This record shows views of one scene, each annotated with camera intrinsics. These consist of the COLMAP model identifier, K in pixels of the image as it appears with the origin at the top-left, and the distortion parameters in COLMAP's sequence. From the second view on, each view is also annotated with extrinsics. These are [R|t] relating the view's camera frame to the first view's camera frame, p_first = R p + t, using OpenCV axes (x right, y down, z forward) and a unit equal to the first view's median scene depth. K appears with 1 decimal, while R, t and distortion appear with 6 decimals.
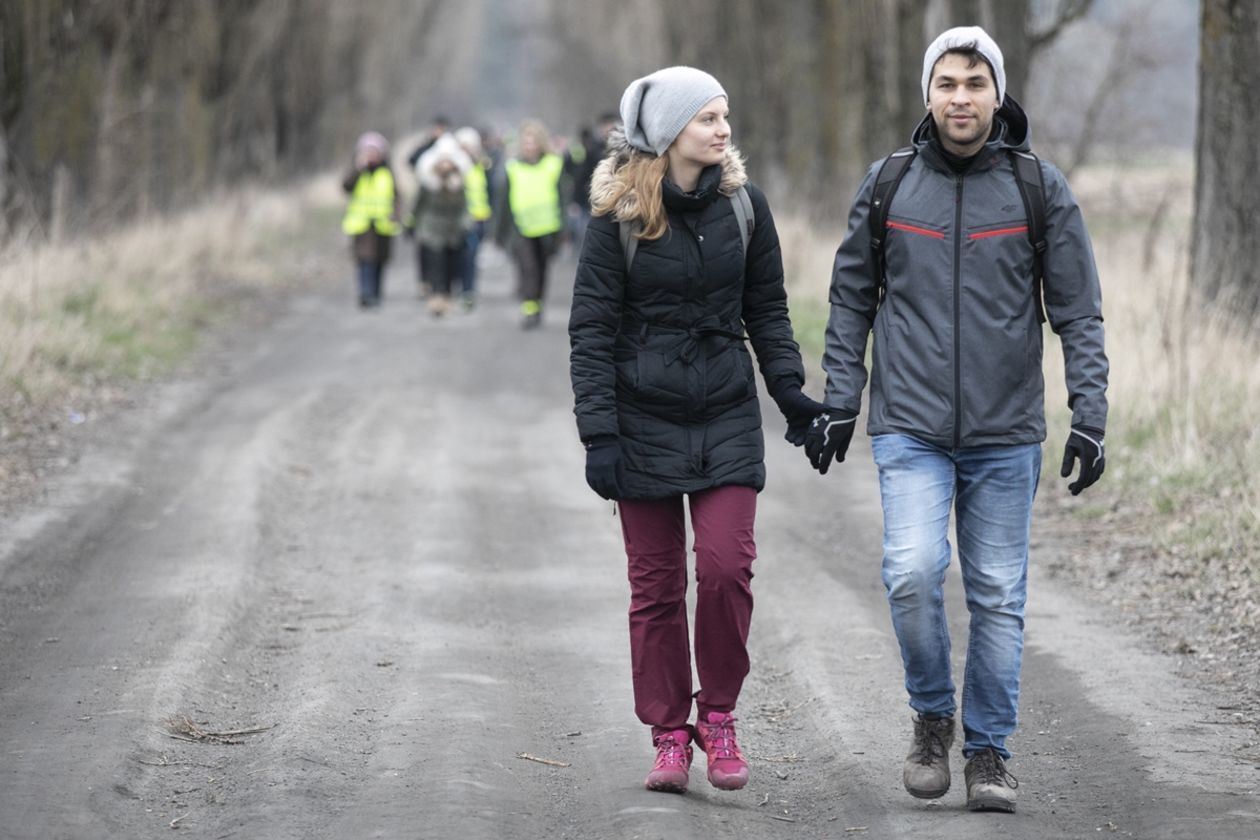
lens RADIAL K [[6170.2, 0, 630.0], [0, 6170.2, 420.0], [0, 0, 1]] dist [0.205192, 10.562553]
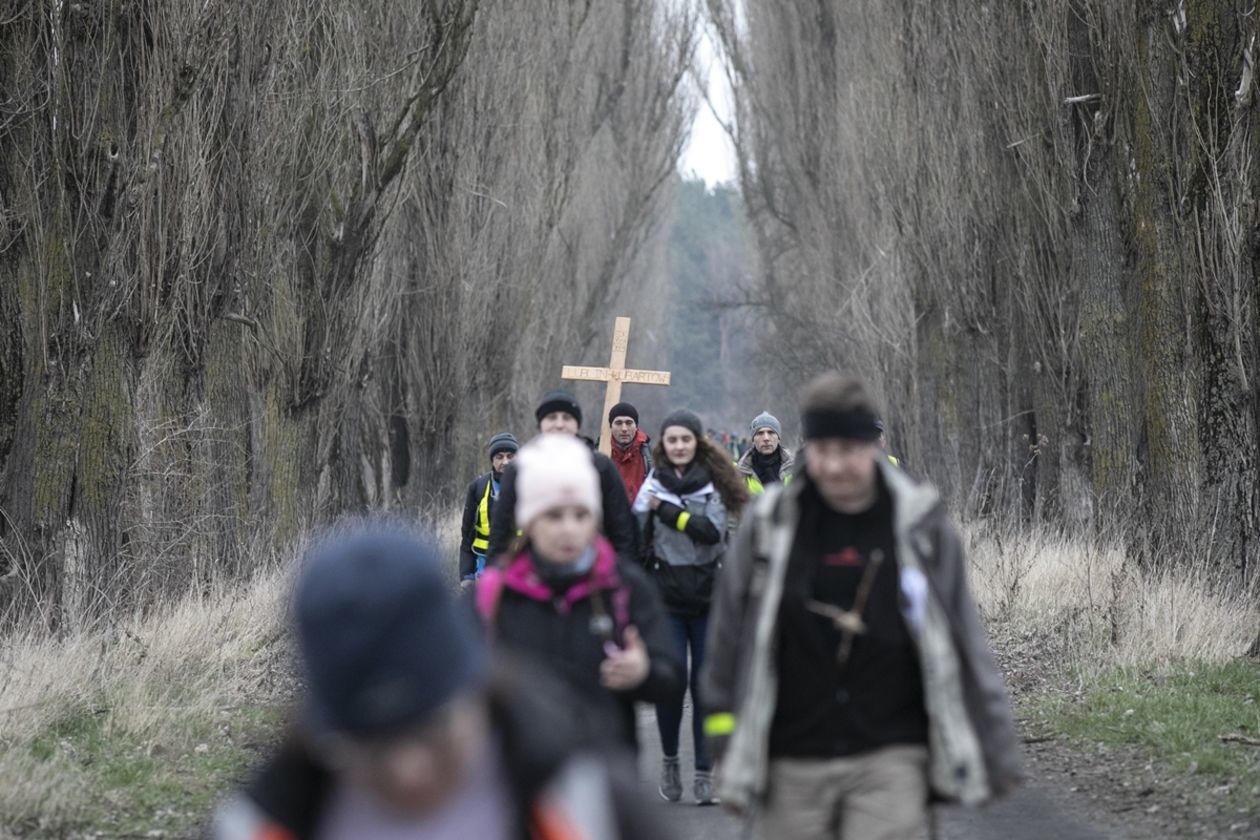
lens RADIAL K [[7258.7, 0, 630.0], [0, 7258.7, 420.0], [0, 0, 1]] dist [-0.115704, -2.776971]
pose [[0.998400, -0.045408, -0.033702, 0.000440], [0.043729, 0.997842, -0.048989, -0.008368], [0.035853, 0.047436, 0.998231, 0.160984]]
